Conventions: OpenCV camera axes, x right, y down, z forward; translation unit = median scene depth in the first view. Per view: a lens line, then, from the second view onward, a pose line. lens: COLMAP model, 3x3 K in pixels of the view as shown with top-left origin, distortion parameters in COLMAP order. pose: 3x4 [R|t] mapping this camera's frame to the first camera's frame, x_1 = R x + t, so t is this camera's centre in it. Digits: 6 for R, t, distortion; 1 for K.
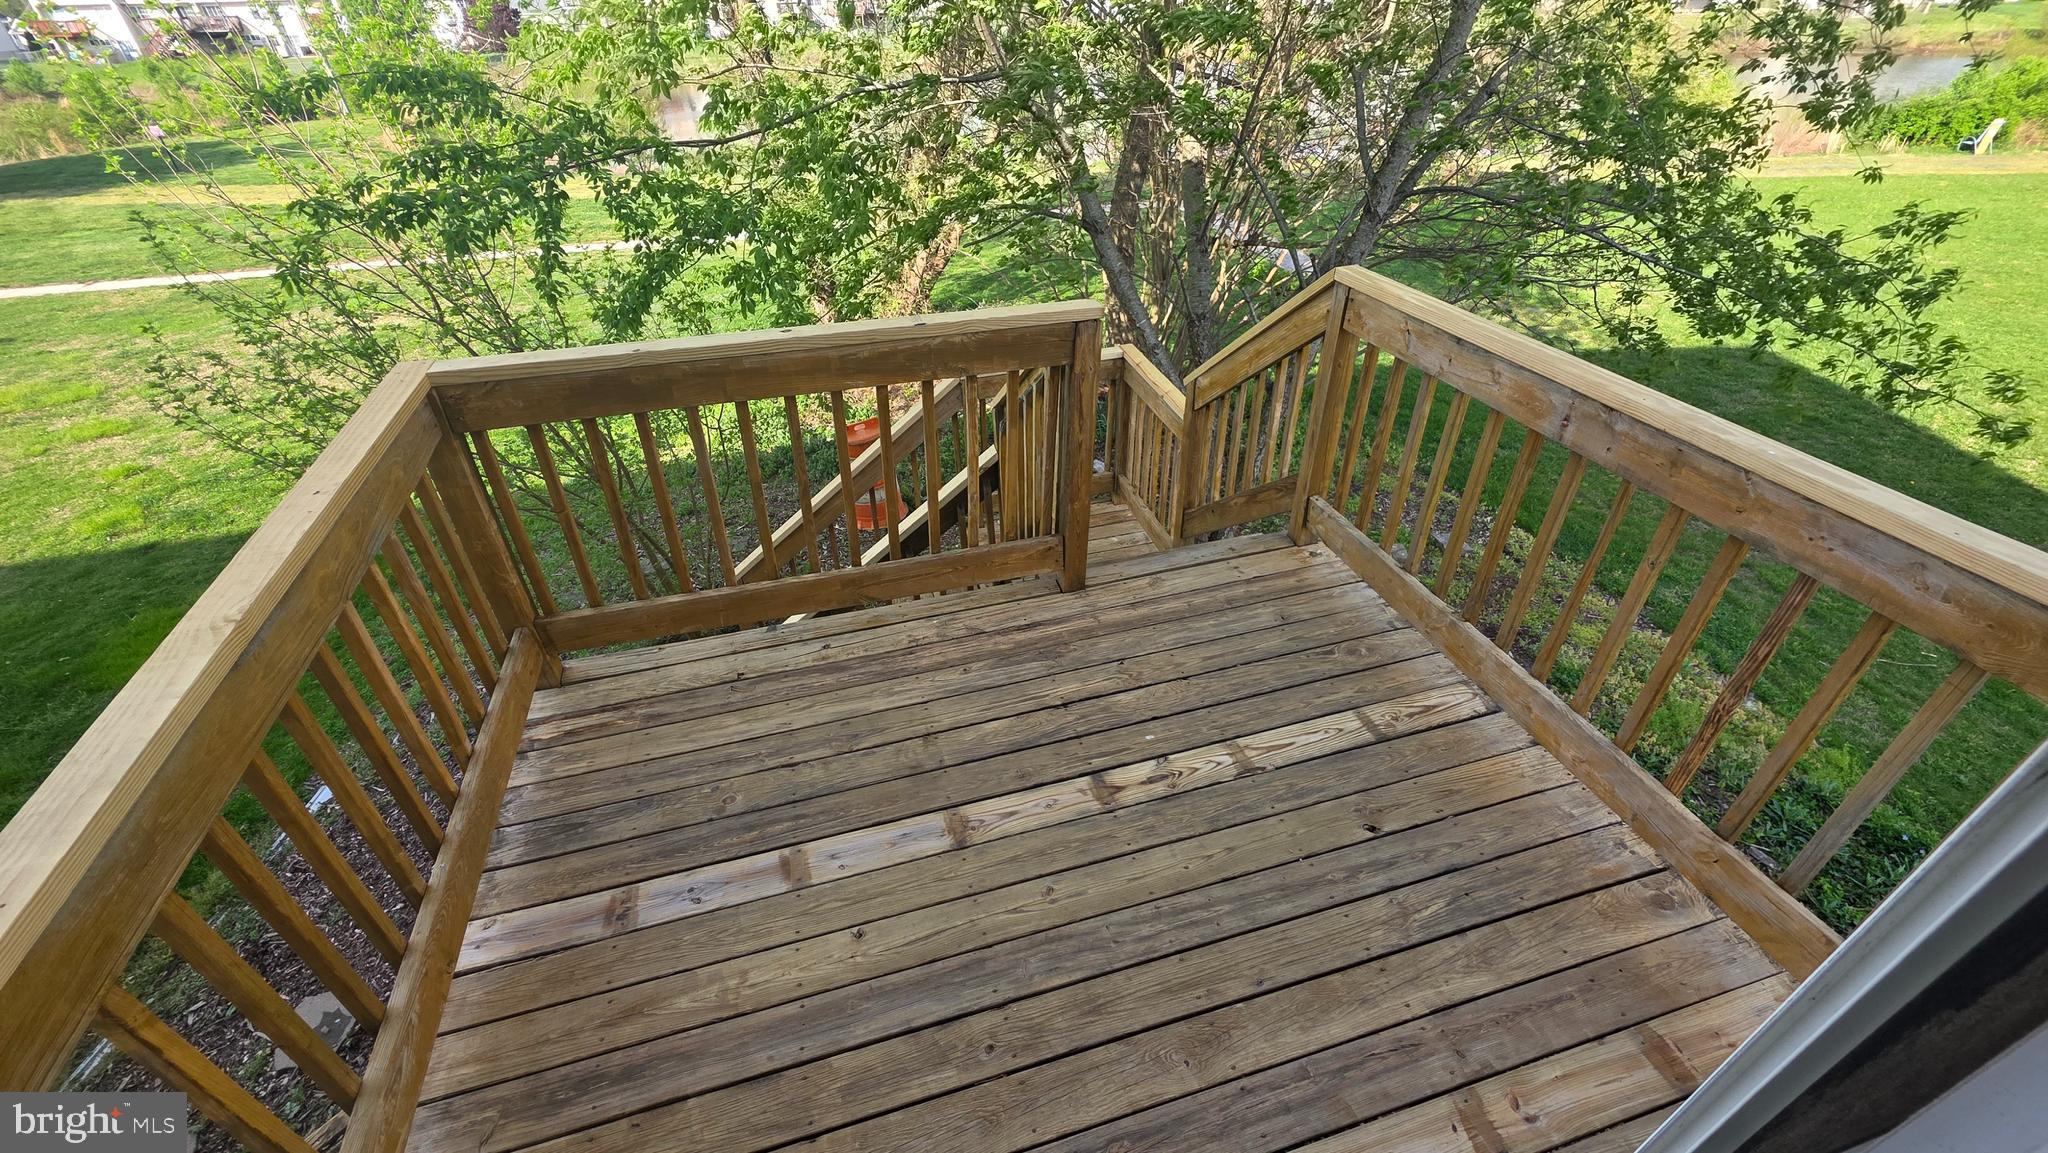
lens RADIAL K [[817.9, 0, 1024.0], [0, 817.9, 576.5], [0, 0, 1]] dist [0.001615, 0.000138]
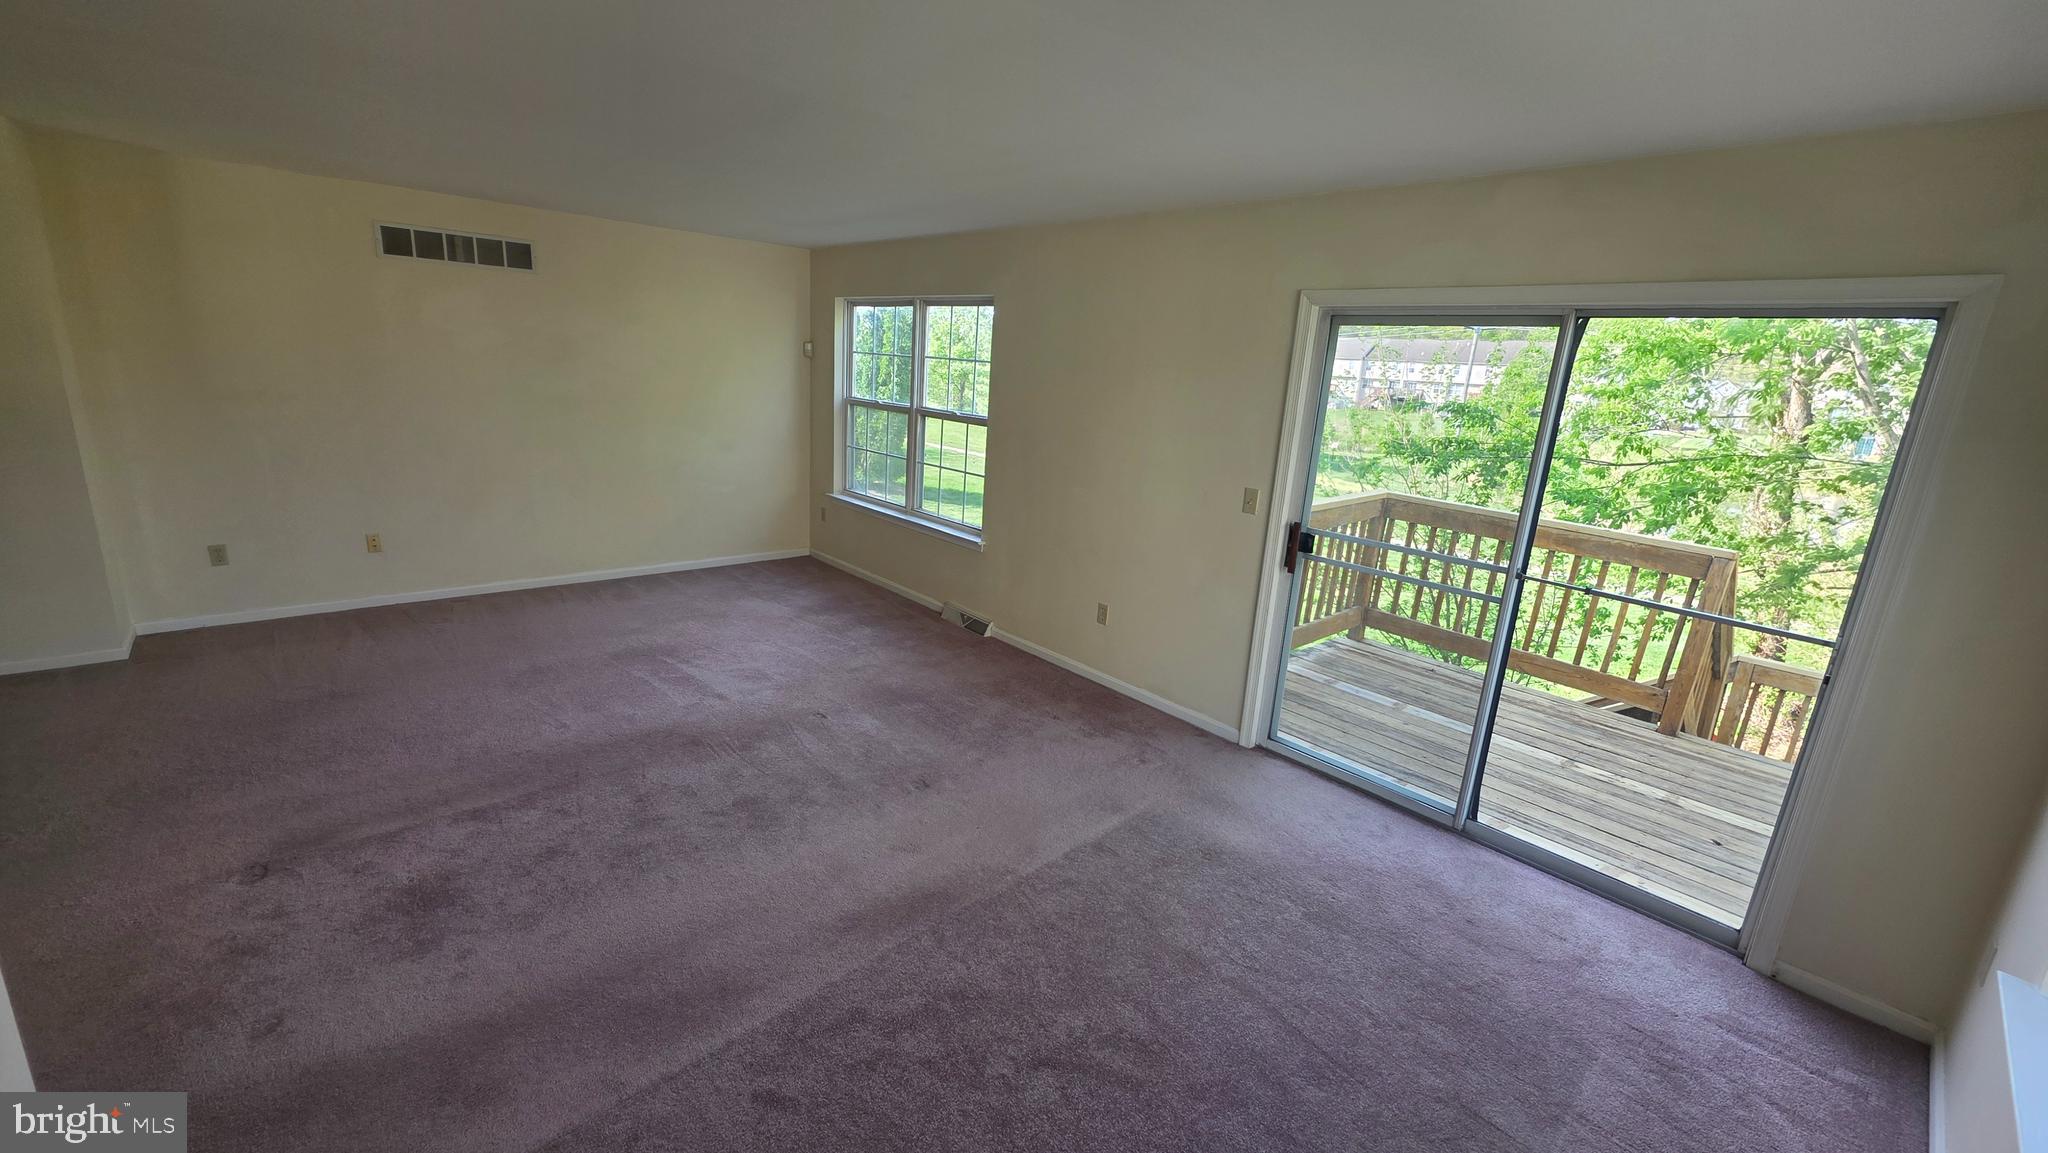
lens RADIAL K [[817.9, 0, 1024.0], [0, 817.9, 576.5], [0, 0, 1]] dist [0.001615, 0.000138]
pose [[0.442819, 0.281106, -0.851405, 0.968470], [-0.579205, 0.814541, -0.032312, 0.667725], [0.684422, 0.507446, 0.523512, -0.952607]]
